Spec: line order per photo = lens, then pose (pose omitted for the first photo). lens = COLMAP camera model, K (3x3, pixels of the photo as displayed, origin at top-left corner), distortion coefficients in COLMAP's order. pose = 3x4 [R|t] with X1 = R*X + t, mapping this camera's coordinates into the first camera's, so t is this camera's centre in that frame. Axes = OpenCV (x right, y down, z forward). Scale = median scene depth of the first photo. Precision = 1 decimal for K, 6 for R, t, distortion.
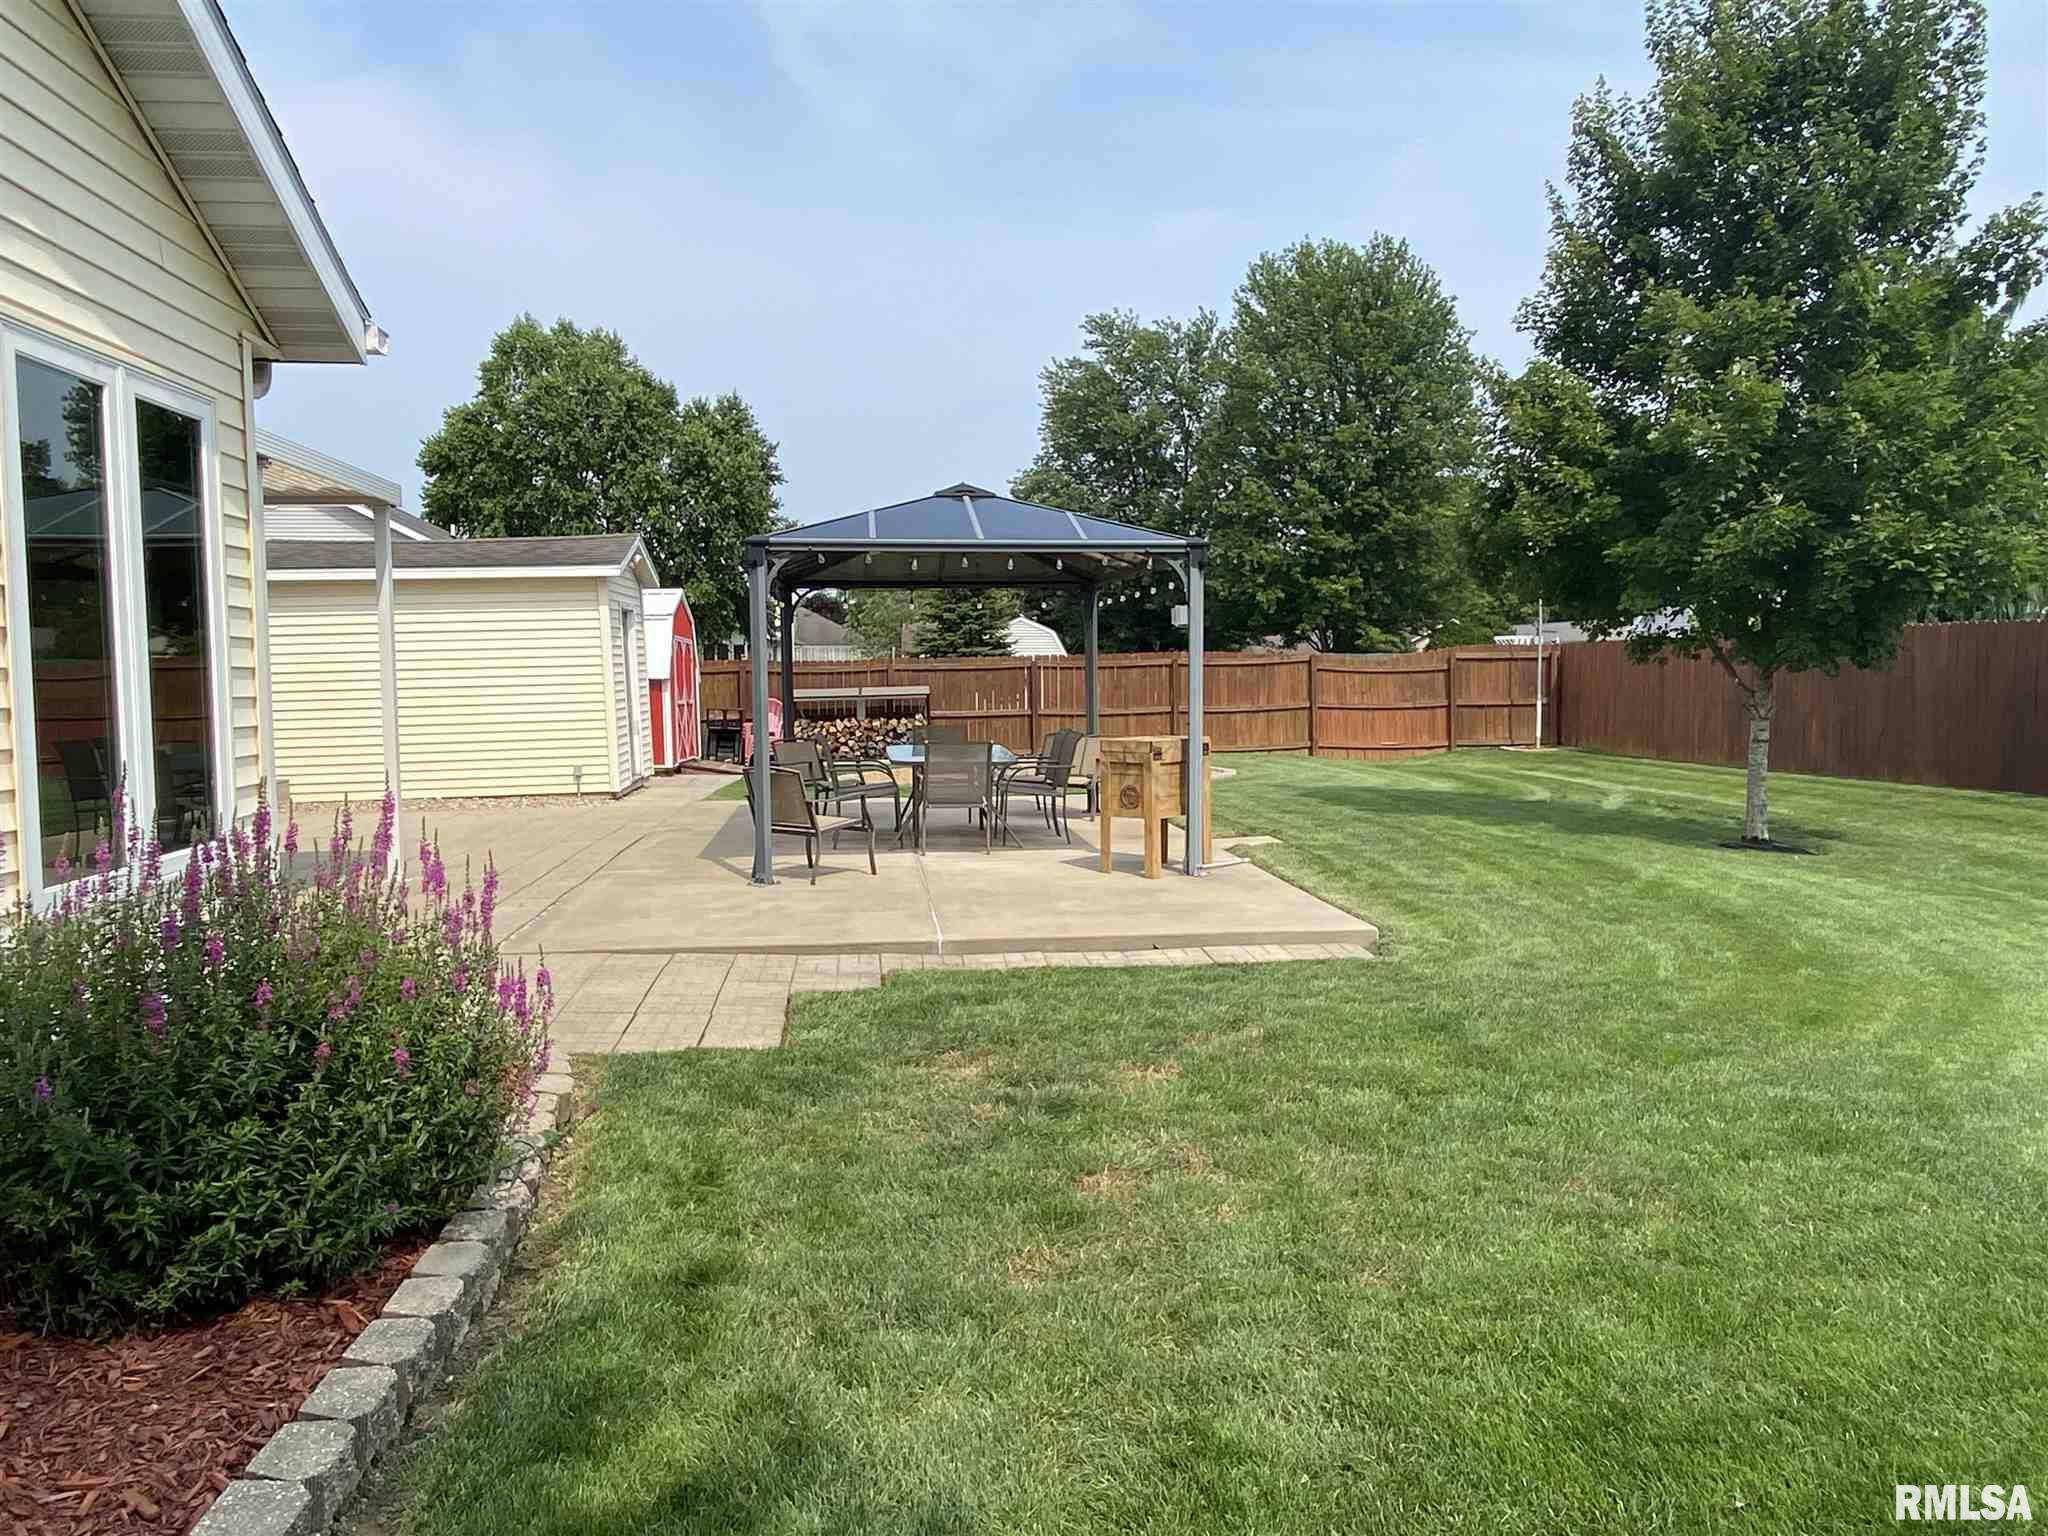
lens RADIAL K [[1453.9, 0, 1024.3], [0, 1453.9, 760.4], [0, 0, 1]] dist [0.071092, -0.082934]
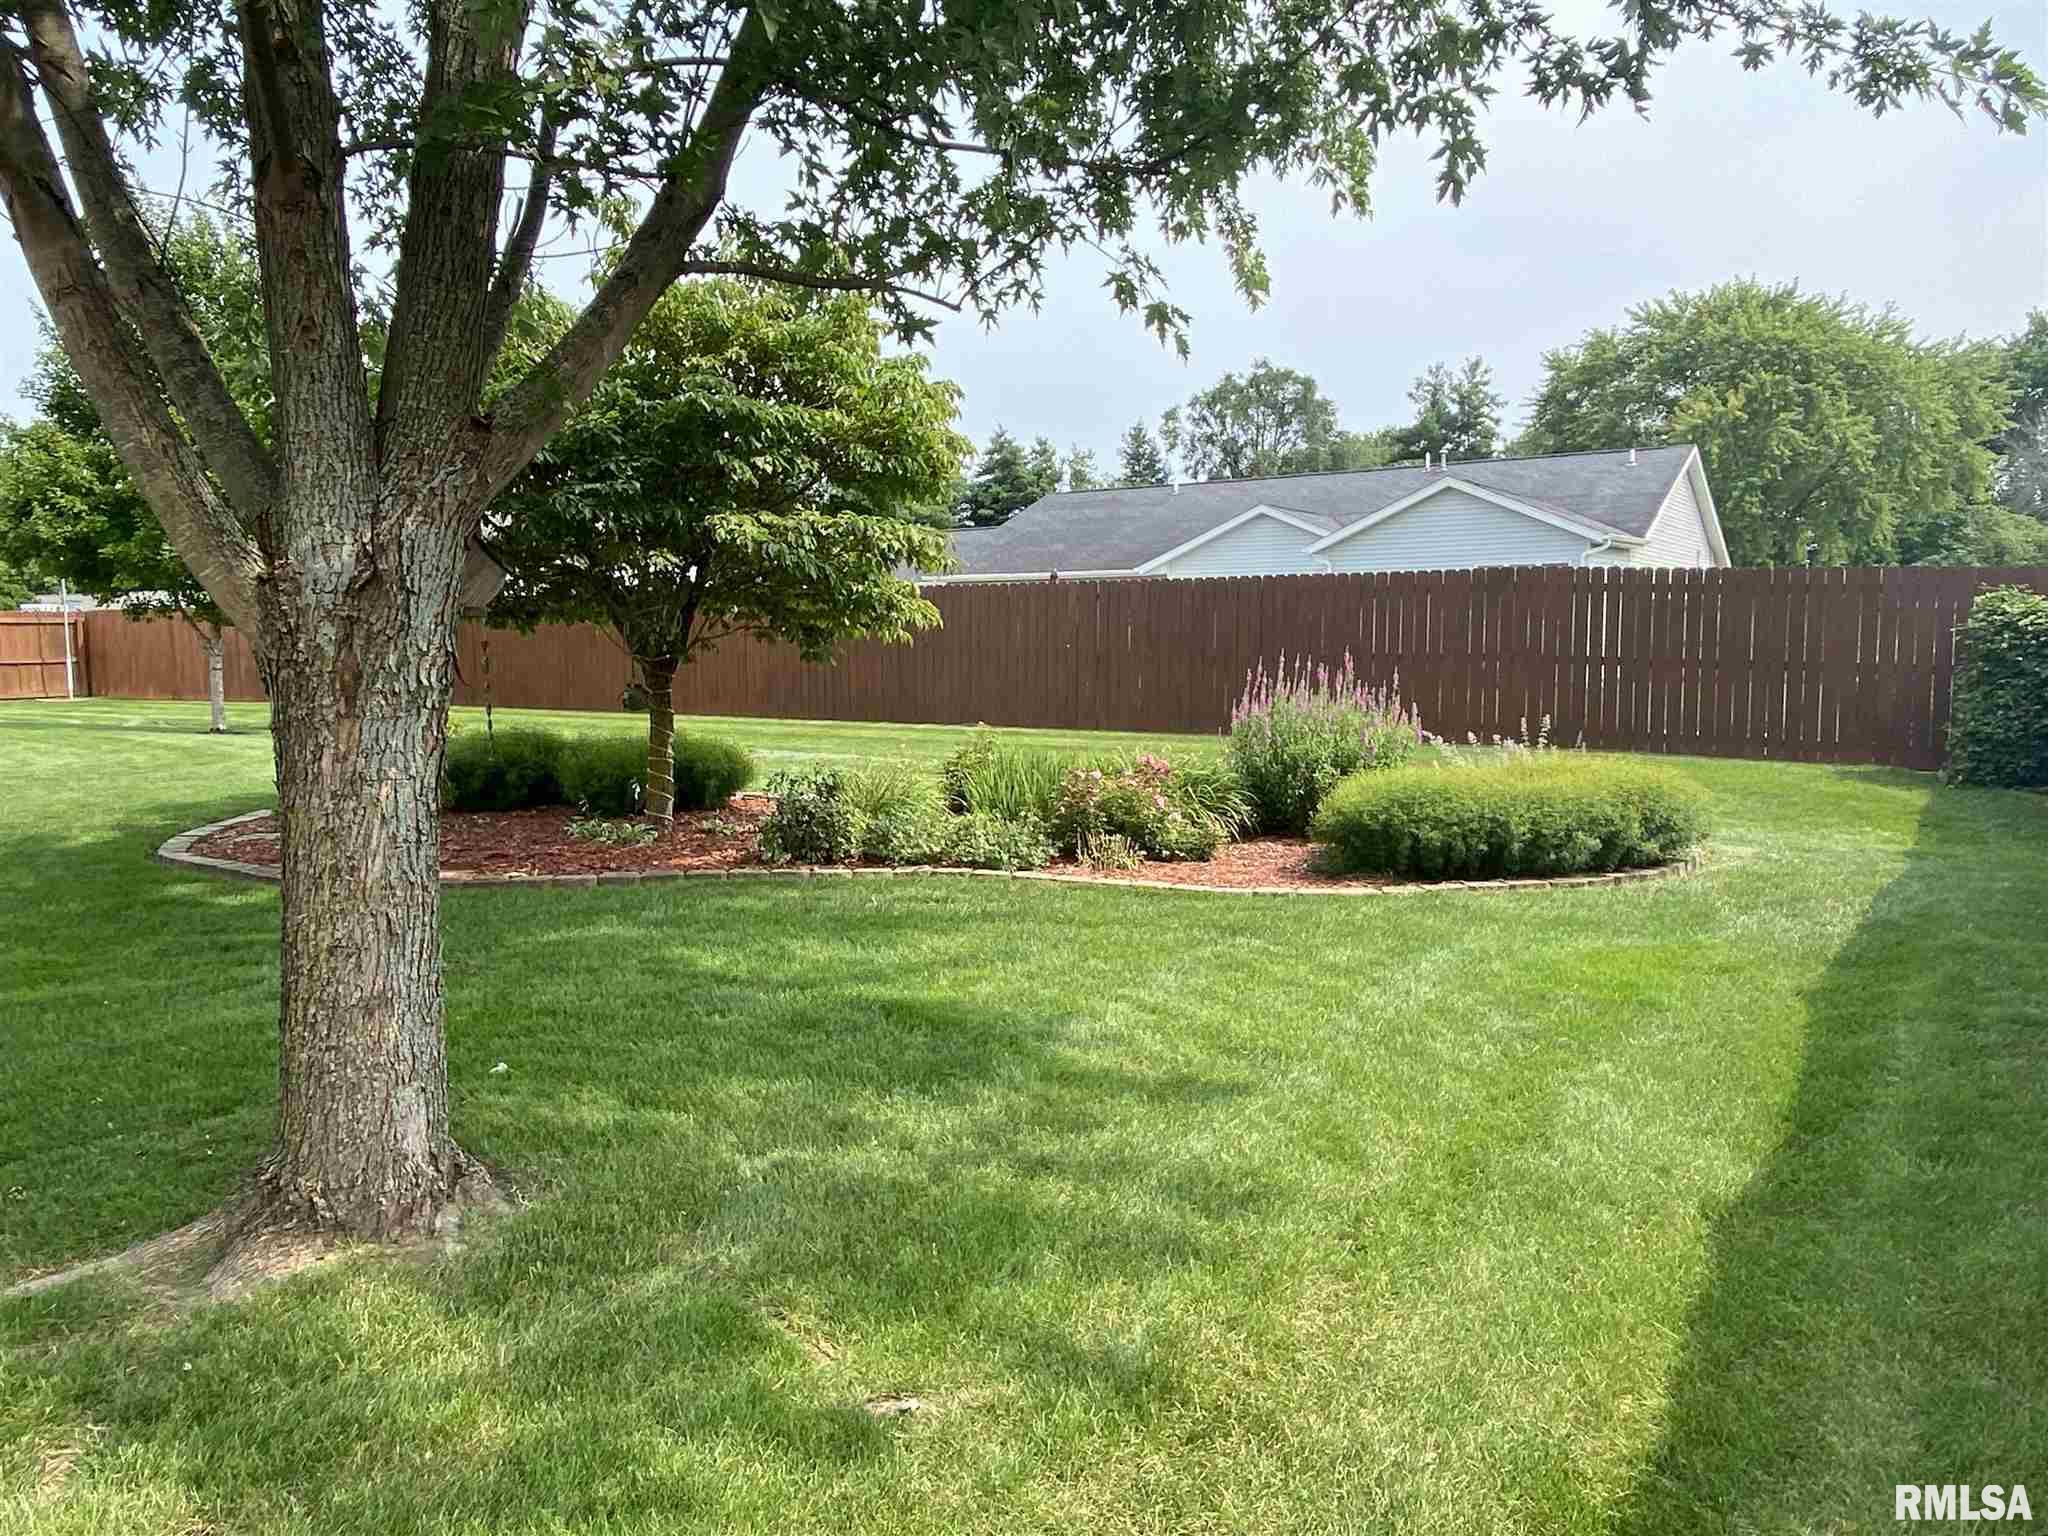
lens RADIAL K [[1453.9, 0, 1018.6], [0, 1453.9, 780.3], [0, 0, 1]] dist [0.071092, -0.082934]
pose [[0.617380, -0.083653, 0.782205, -0.242126], [0.060892, 0.996428, 0.058502, 0.067766], [-0.784305, 0.011512, 0.620269, -0.712785]]
